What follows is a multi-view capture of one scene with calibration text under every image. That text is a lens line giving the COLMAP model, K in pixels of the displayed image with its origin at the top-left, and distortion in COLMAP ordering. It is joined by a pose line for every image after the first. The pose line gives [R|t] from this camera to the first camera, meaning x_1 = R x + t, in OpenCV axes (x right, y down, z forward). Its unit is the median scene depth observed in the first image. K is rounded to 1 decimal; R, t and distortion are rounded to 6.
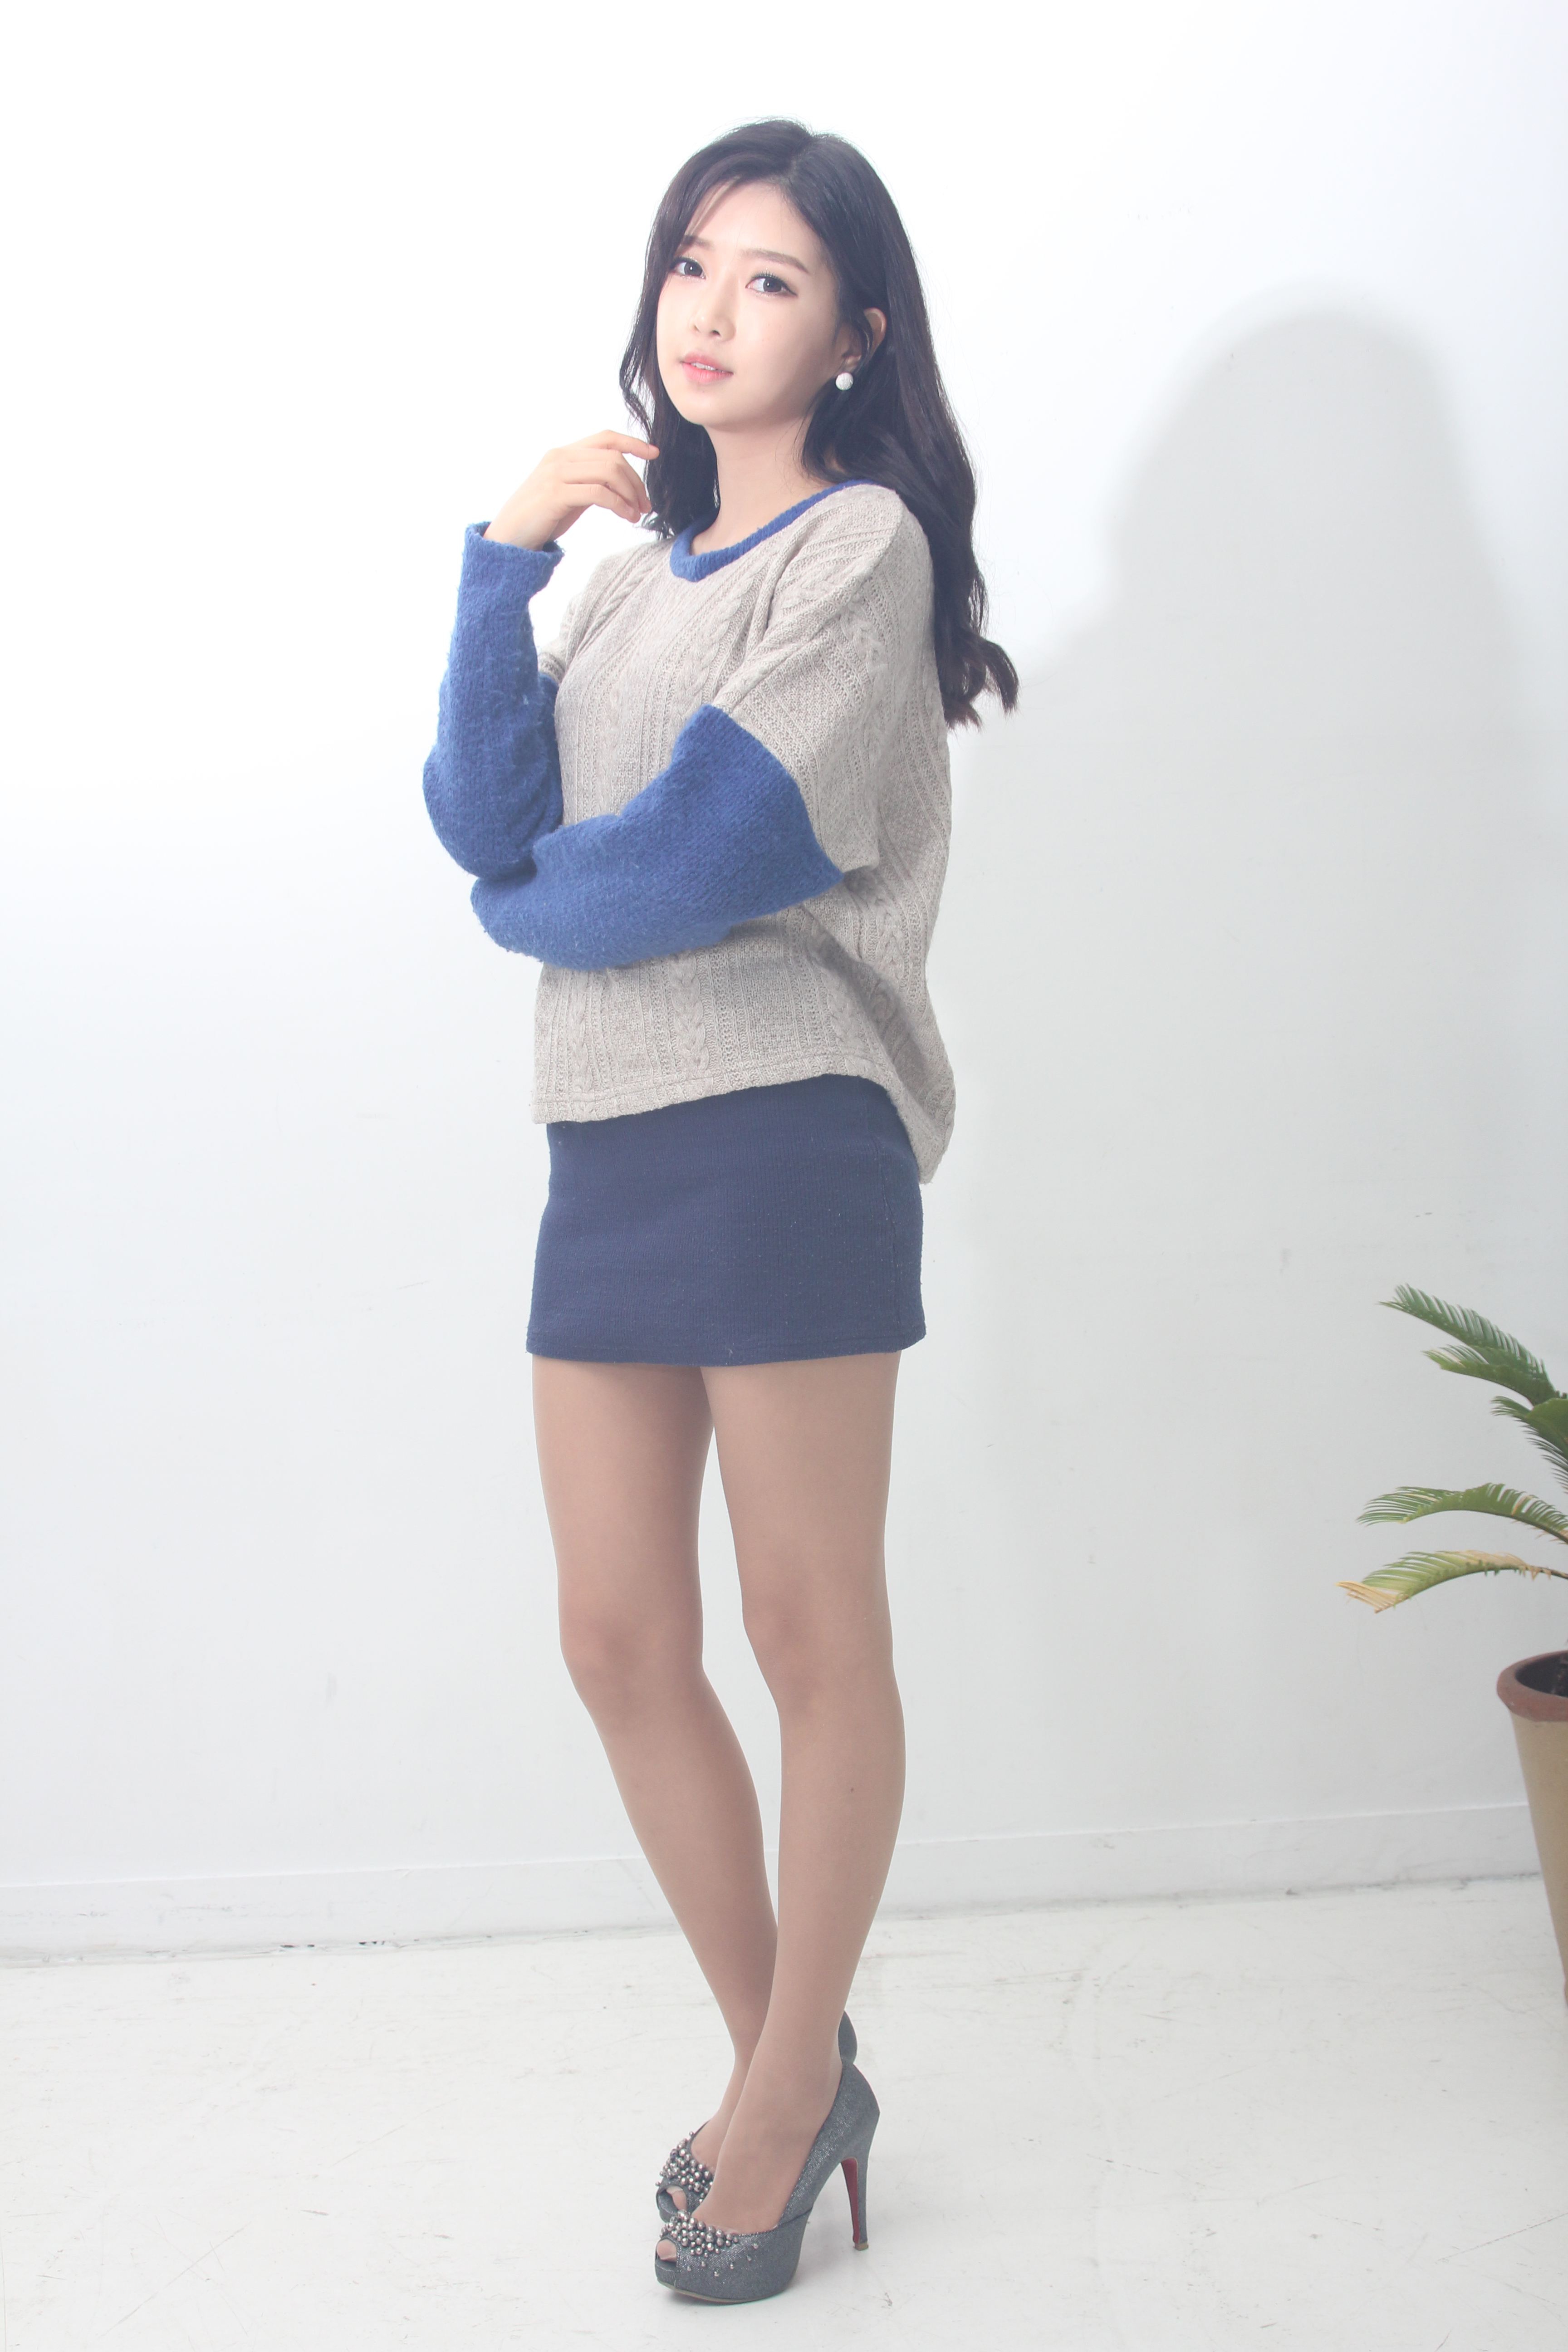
lens RADIAL K [[2888.3, 0, 784.0], [0, 2888.3, 1176.0], [0, 0, 1]] dist [-0.046476, -0.019148]
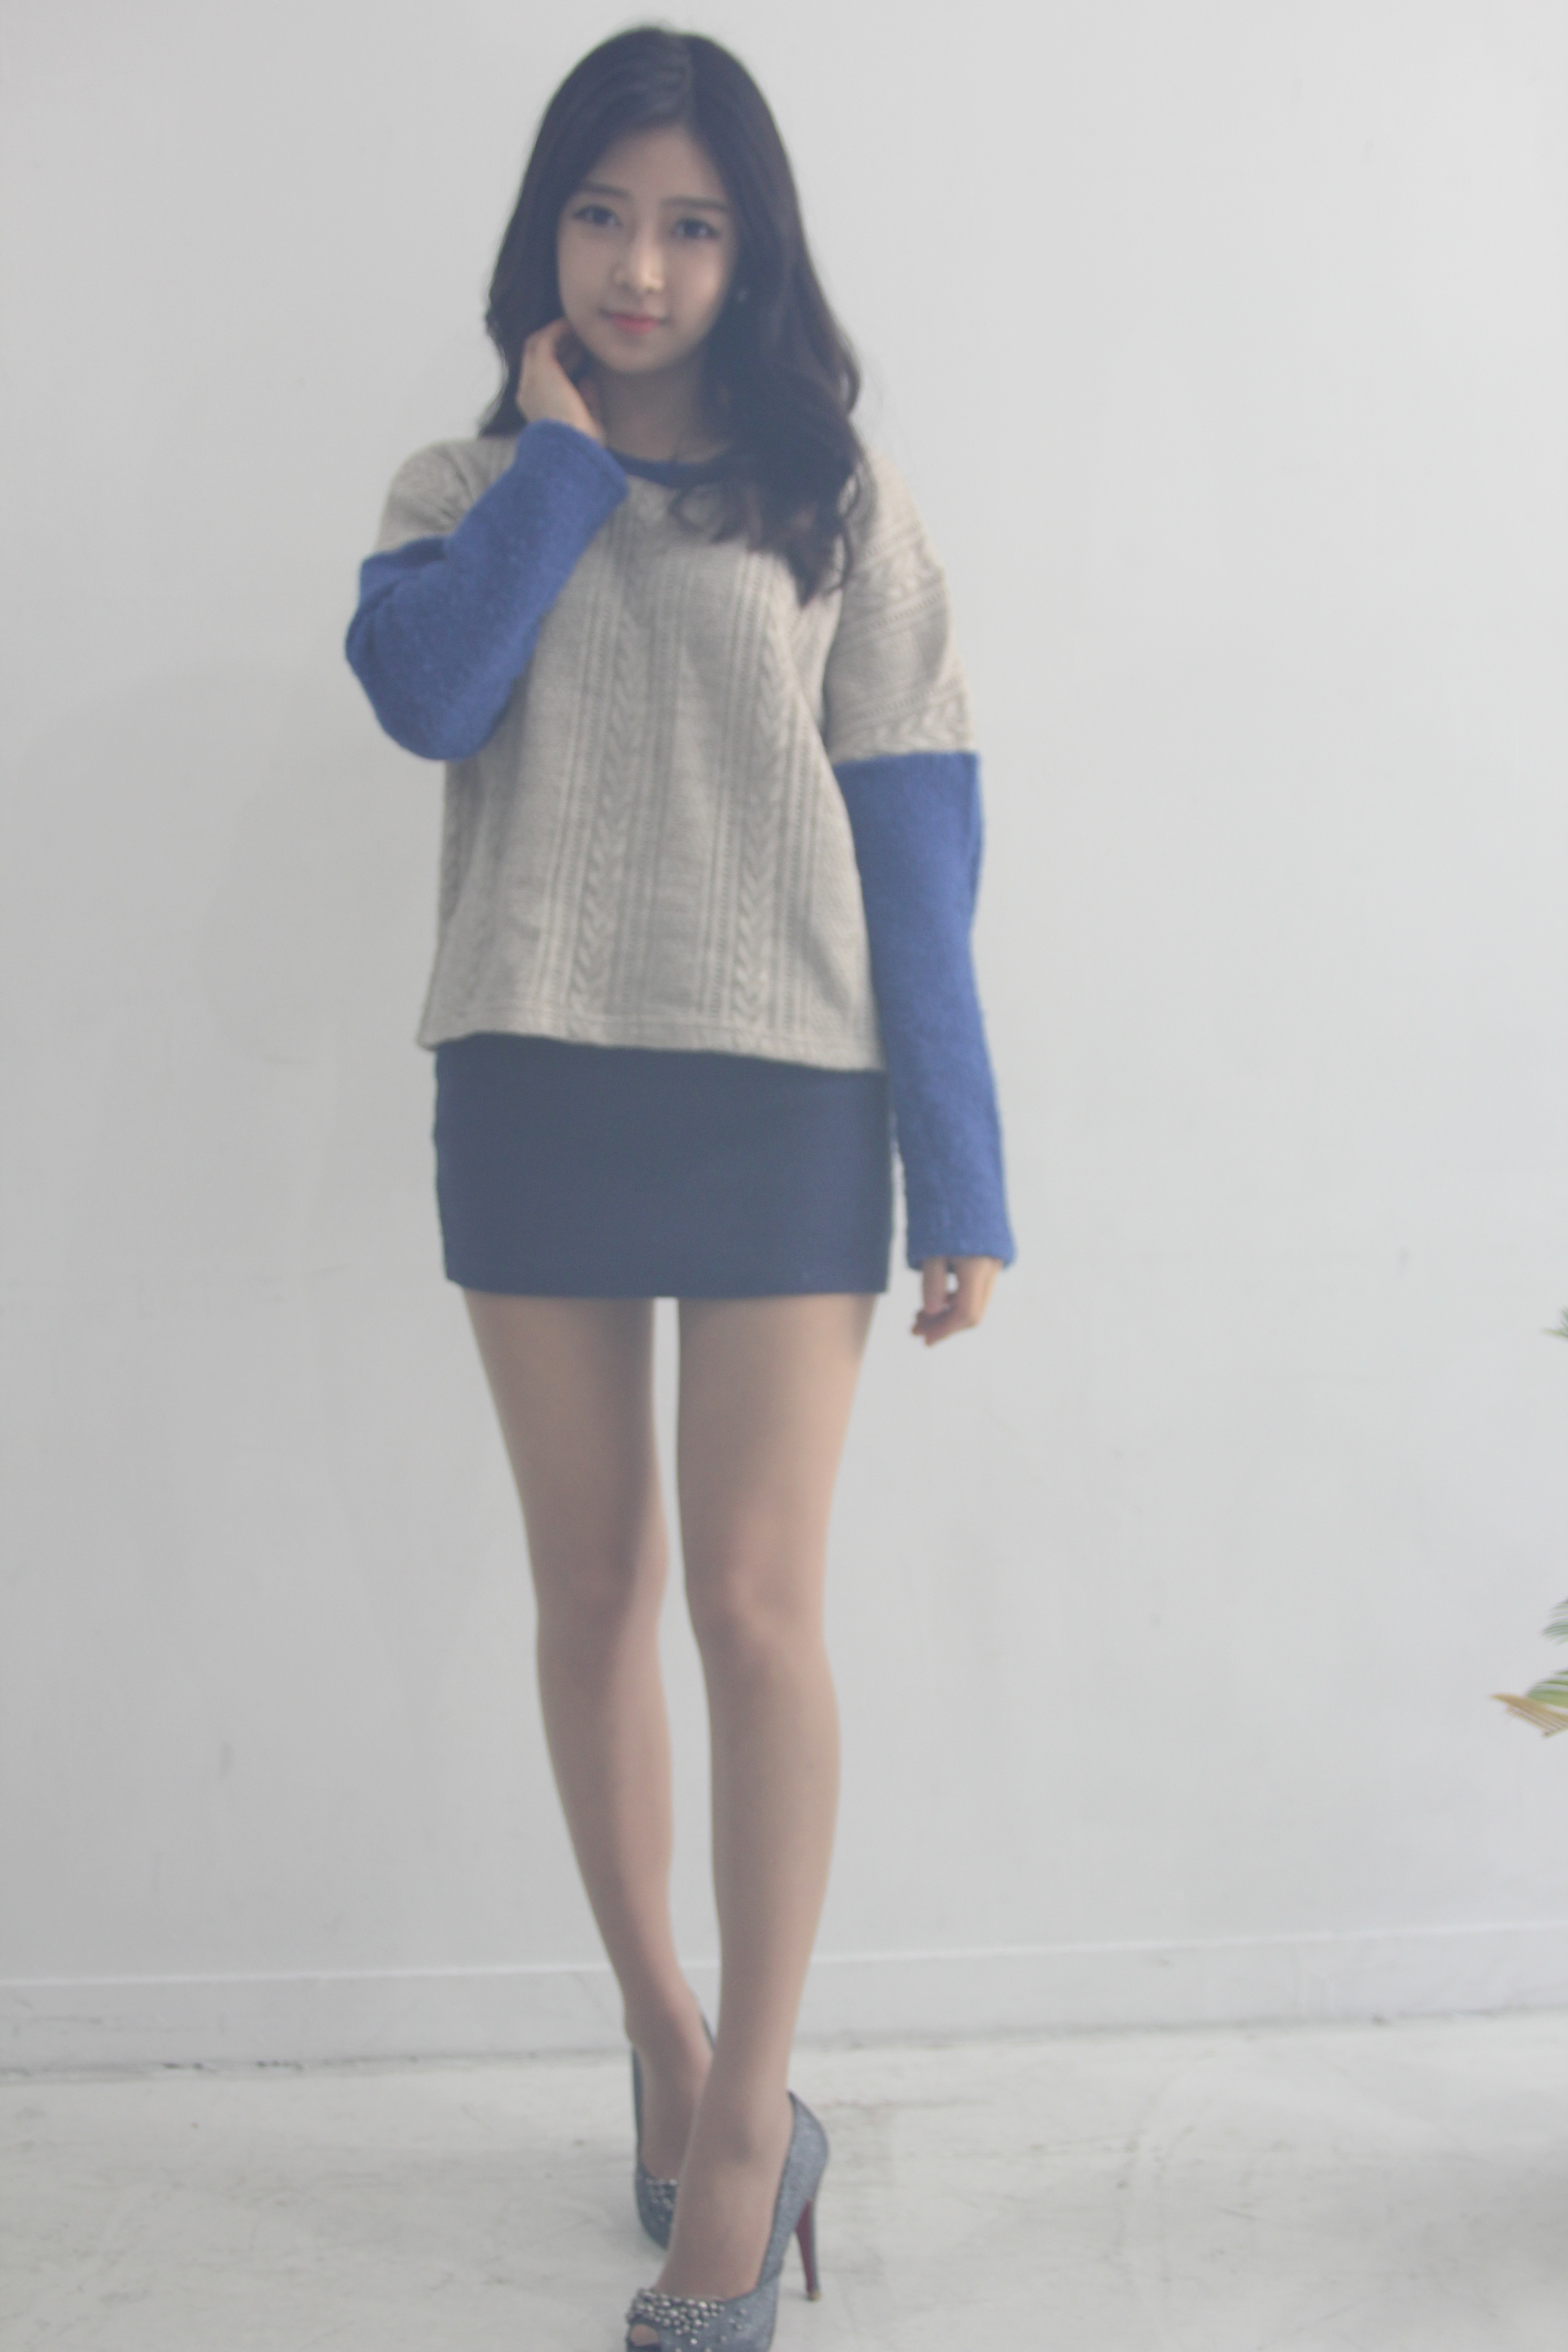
lens RADIAL K [[2638.8, 0, 795.3], [0, 2638.8, 1190.9], [0, 0, 1]] dist [-0.074925, 0.019023]
pose [[0.999687, 0.023763, 0.007878, -0.005272], [-0.024020, 0.999121, 0.034352, -0.013327], [-0.007054, -0.034531, 0.999379, 0.268208]]
